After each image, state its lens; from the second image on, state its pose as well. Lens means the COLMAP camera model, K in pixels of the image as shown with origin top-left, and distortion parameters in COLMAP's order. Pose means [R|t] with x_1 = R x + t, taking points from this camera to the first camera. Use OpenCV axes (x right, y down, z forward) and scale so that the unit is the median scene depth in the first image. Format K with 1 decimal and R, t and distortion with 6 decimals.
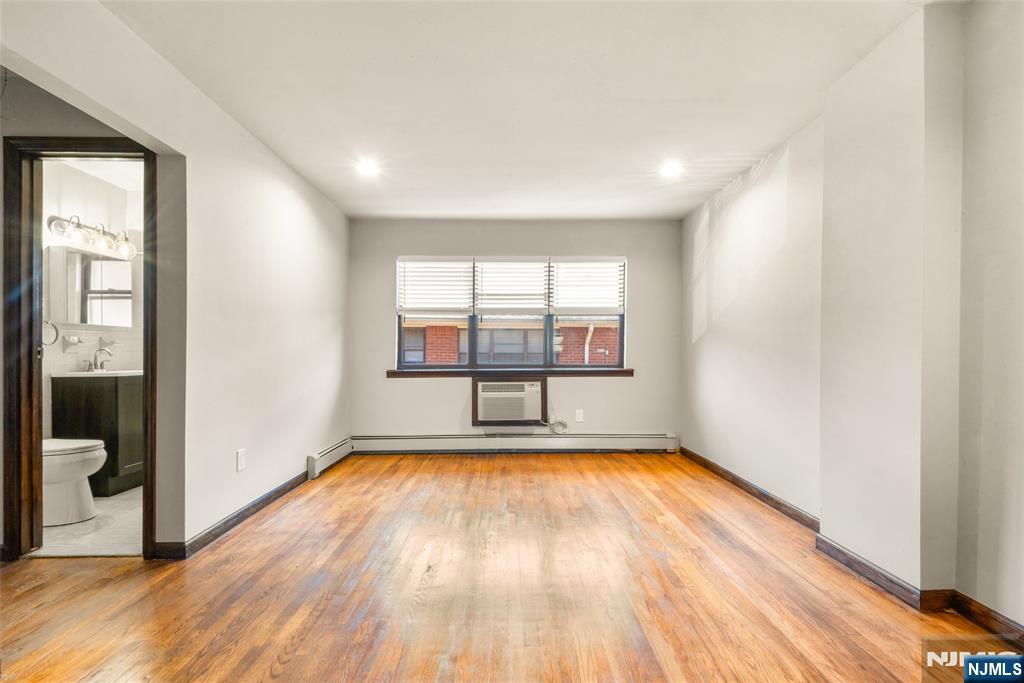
lens RADIAL K [[485.1, 0, 517.8], [0, 485.1, 358.1], [0, 0, 1]] dist [0.043657, -0.027442]
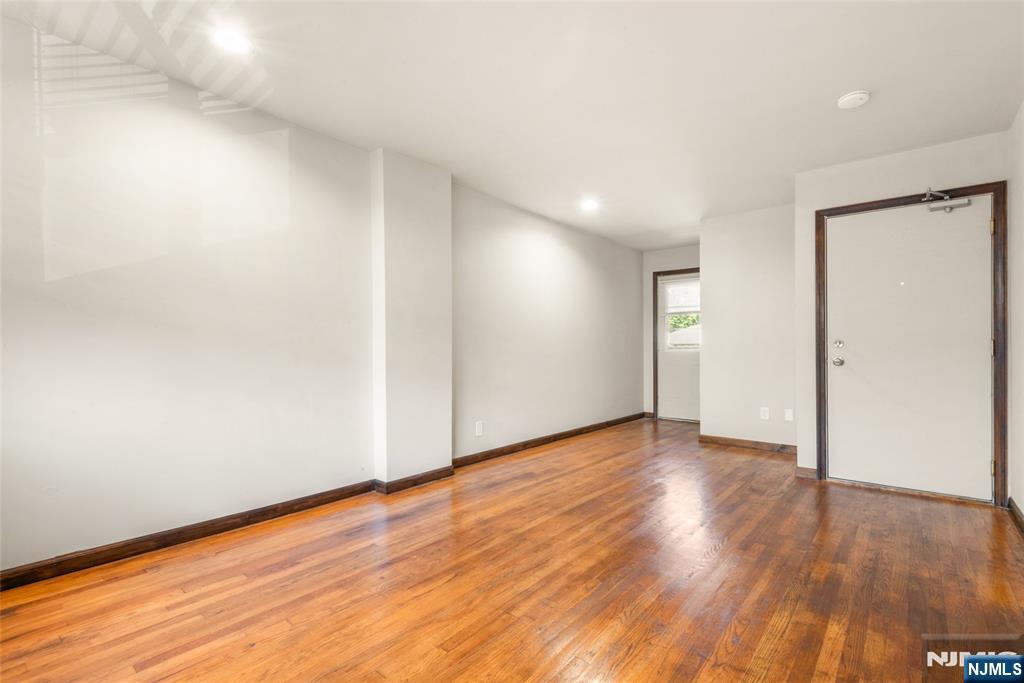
lens RADIAL K [[472.3, 0, 520.2], [0, 472.3, 345.2], [0, 0, 1]] dist [0.041612, -0.024326]
pose [[-0.766968, -0.001344, 0.641684, -0.253320], [0.000020, 0.999998, 0.002119, -0.006609], [-0.641685, 0.001638, -0.766966, 0.933047]]
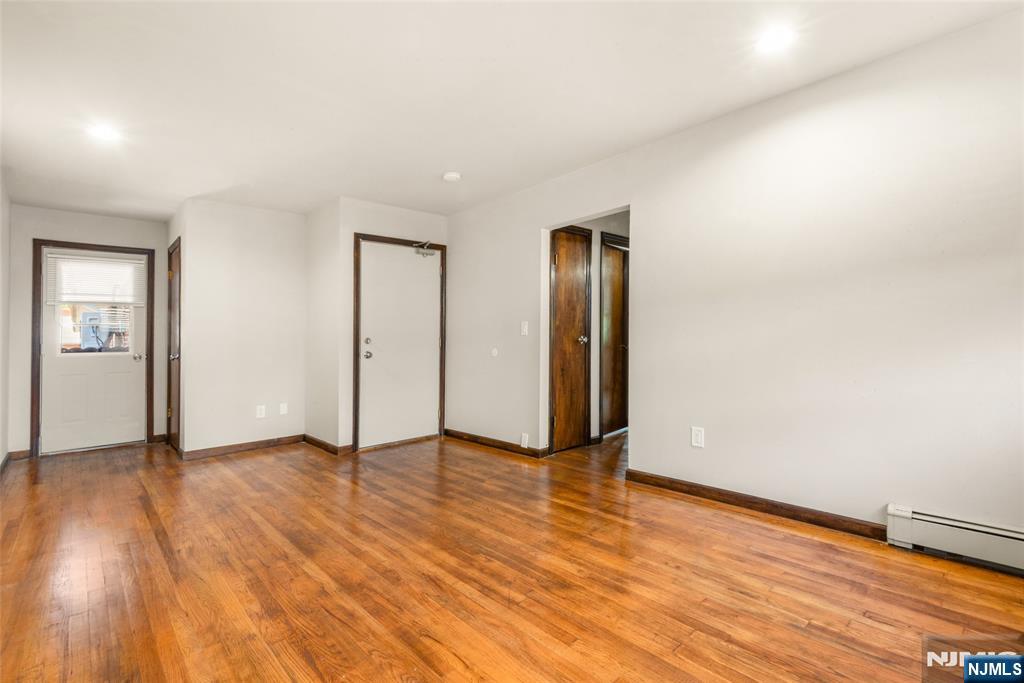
lens RADIAL K [[466.7, 0, 512.0], [0, 466.7, 341.5], [0, 0, 1]] dist [0.021788, -0.000044]
pose [[-0.753435, 0.016895, -0.657305, 0.249814], [0.015256, 0.999850, 0.008213, -0.009669], [0.657345, -0.003840, -0.753580, 0.934995]]
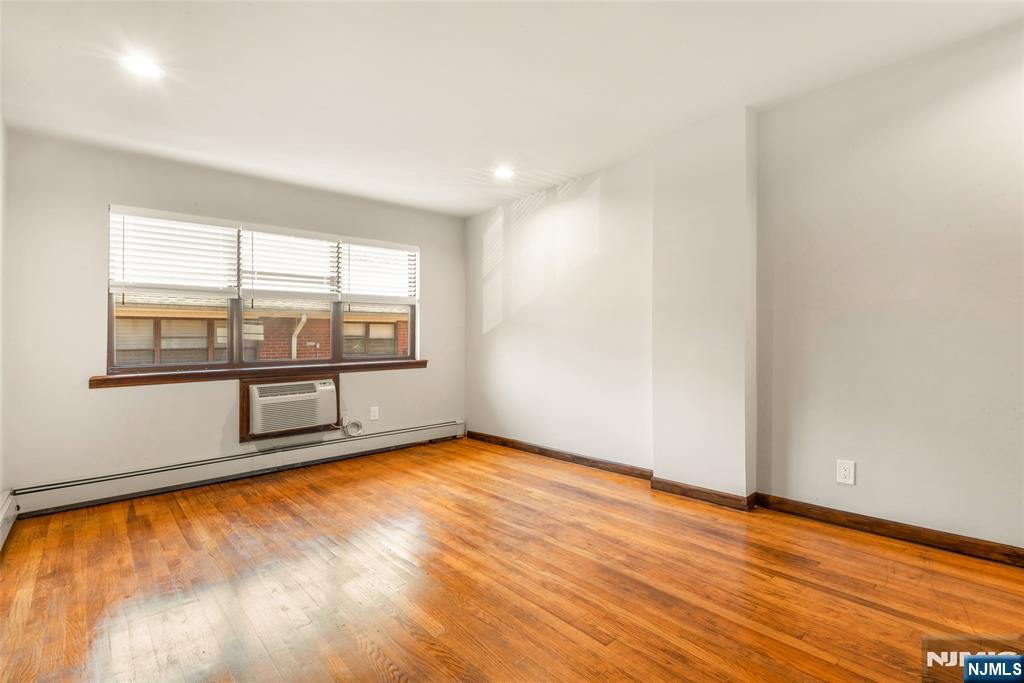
lens RADIAL K [[472.3, 0, 520.2], [0, 472.3, 345.2], [0, 0, 1]] dist [0.041612, -0.024326]
pose [[0.756679, -0.018432, 0.653527, -0.256564], [0.026396, 0.999649, -0.002369, -0.000722], [-0.653254, 0.019044, 0.756900, 0.141248]]
